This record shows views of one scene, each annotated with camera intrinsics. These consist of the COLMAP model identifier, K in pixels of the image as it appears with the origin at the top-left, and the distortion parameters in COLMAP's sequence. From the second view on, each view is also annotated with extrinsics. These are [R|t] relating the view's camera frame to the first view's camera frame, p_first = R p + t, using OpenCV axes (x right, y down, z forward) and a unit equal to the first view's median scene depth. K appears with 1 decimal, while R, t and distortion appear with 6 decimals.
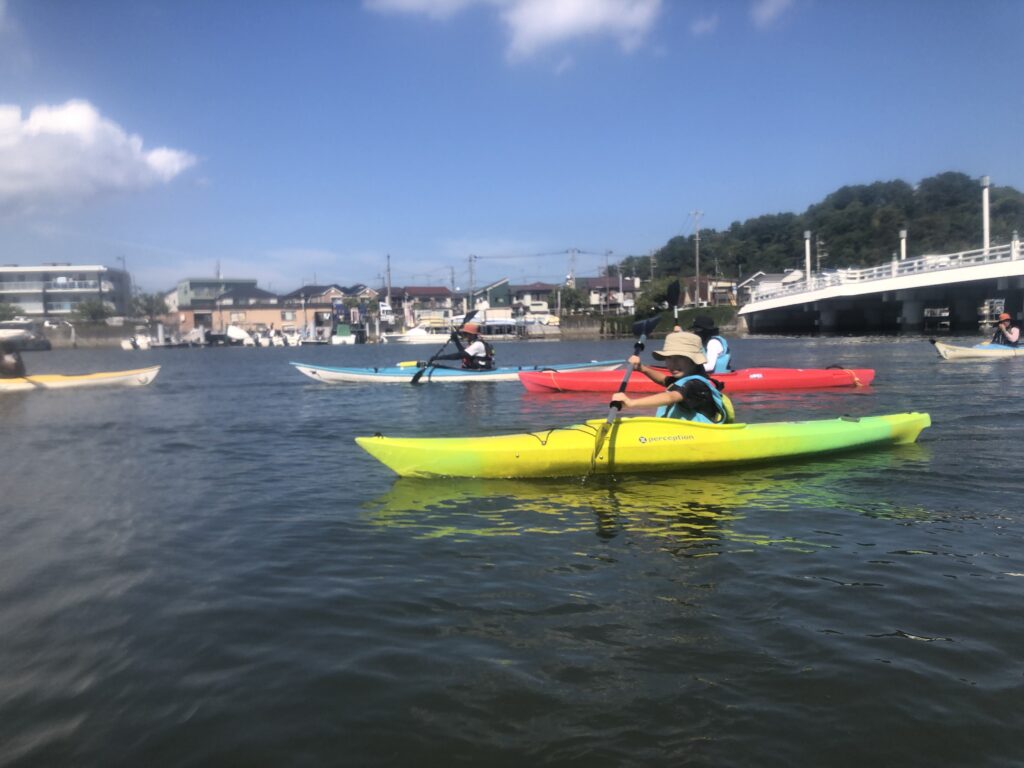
lens RADIAL K [[842.3, 0, 506.8], [0, 842.3, 381.5], [0, 0, 1]] dist [0.012802, -0.001985]
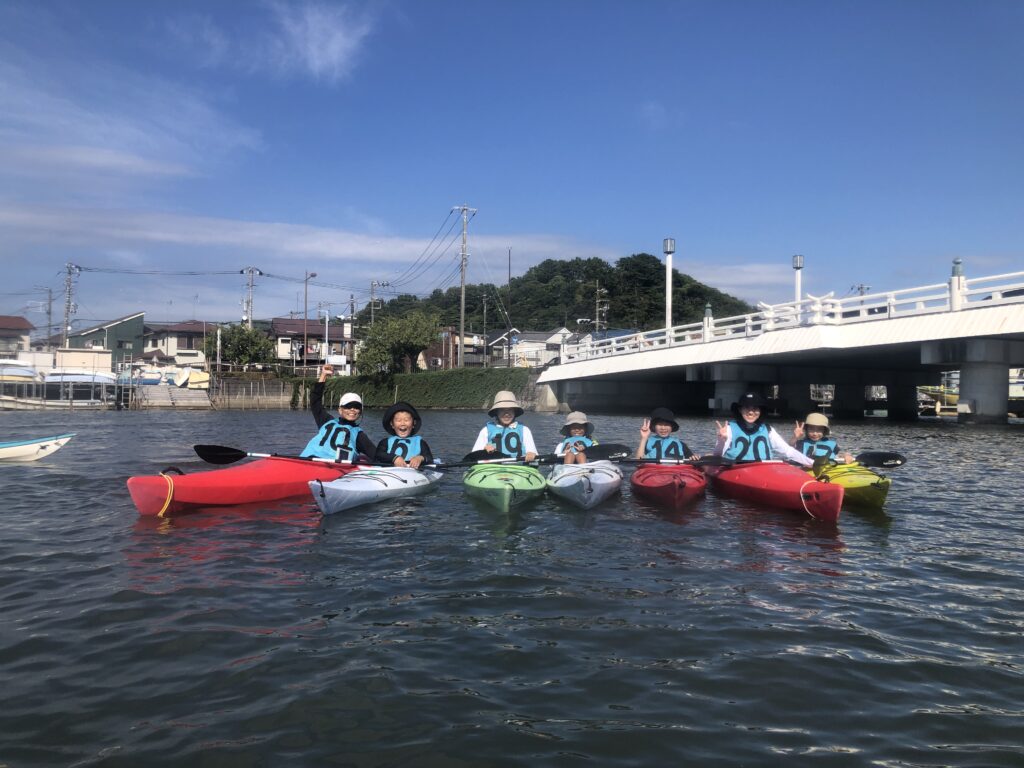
lens RADIAL K [[842.3, 0, 505.4], [0, 842.3, 386.5], [0, 0, 1]] dist [0.012802, -0.001985]
pose [[0.934649, 0.038013, 0.353534, 0.036238], [-0.011353, 0.996952, -0.077182, -0.023074], [-0.355390, 0.068124, 0.932232, 0.343373]]
